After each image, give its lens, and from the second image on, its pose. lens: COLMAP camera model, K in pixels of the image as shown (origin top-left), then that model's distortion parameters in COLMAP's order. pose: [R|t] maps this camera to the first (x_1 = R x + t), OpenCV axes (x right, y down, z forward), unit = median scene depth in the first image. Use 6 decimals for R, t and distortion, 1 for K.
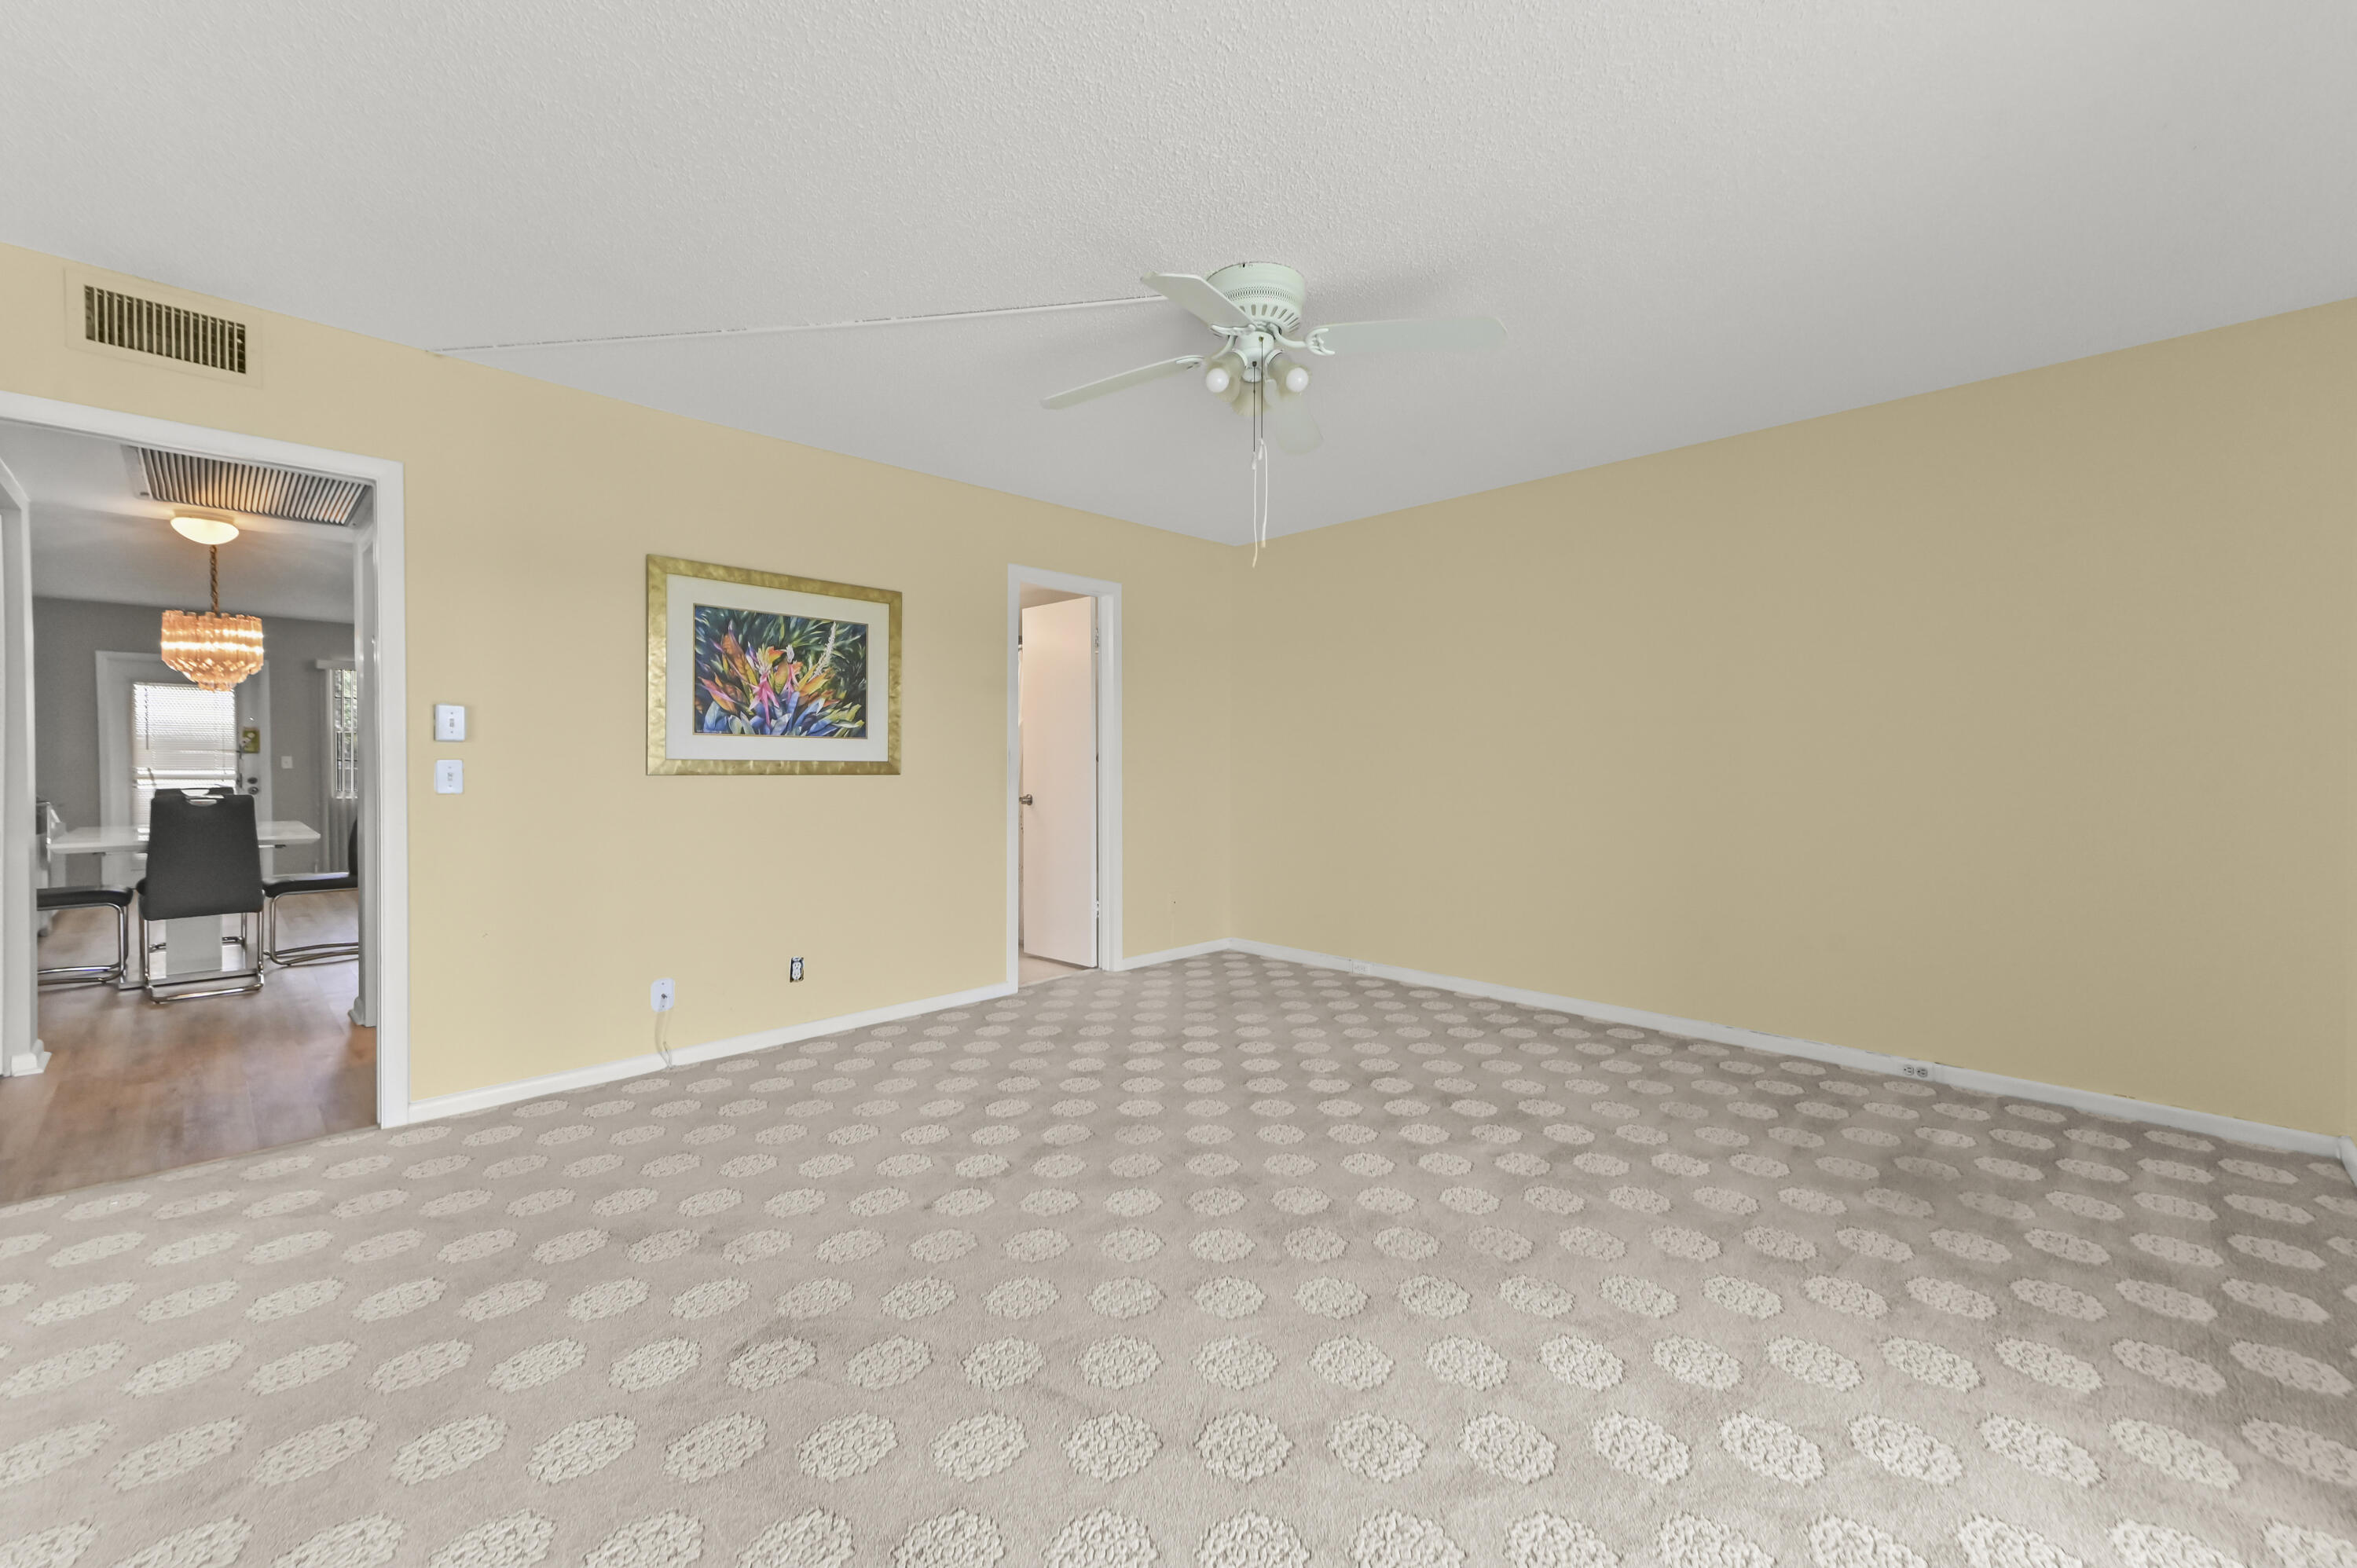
lens RADIAL K [[945.8, 0, 1195.4], [0, 945.8, 749.9], [0, 0, 1]] dist [0.013605, -0.000082]
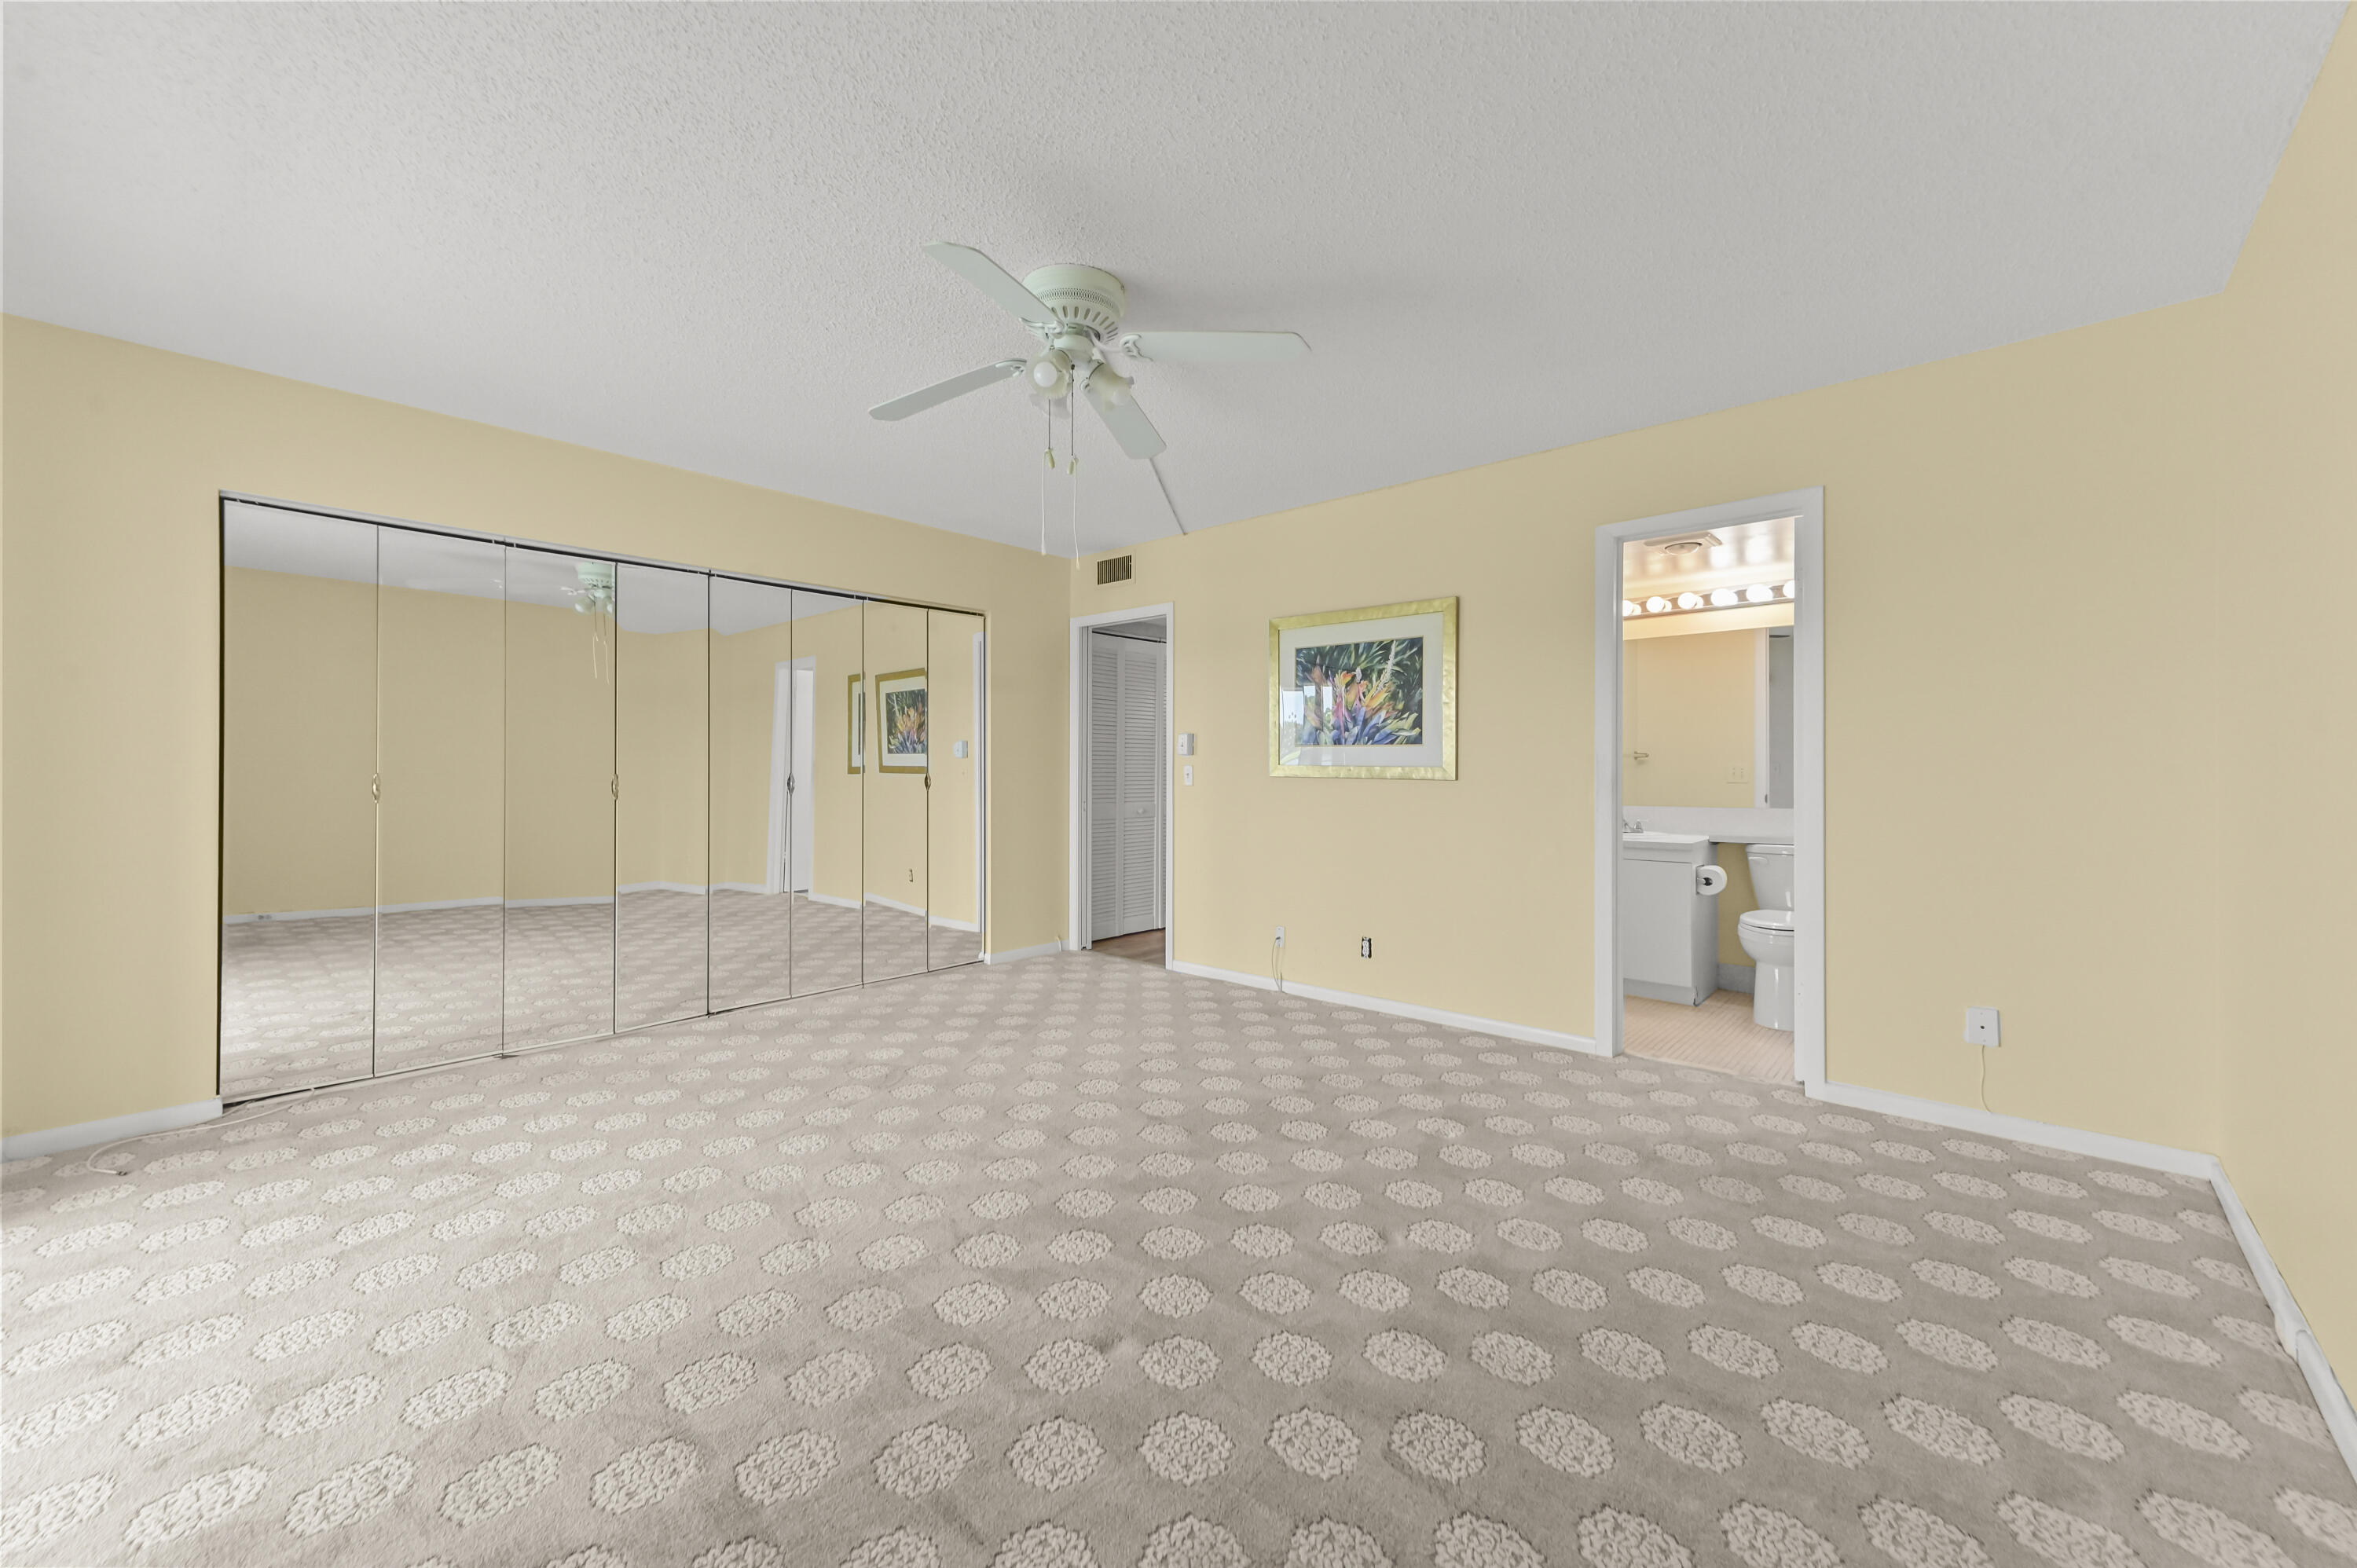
lens RADIAL K [[945.8, 0, 1195.4], [0, 945.8, 749.9], [0, 0, 1]] dist [0.013605, -0.000082]
pose [[0.029262, -0.015668, -0.999449, 0.725703], [0.014505, 0.999779, -0.015249, 0.005799], [0.999467, -0.014050, 0.029483, 0.757243]]
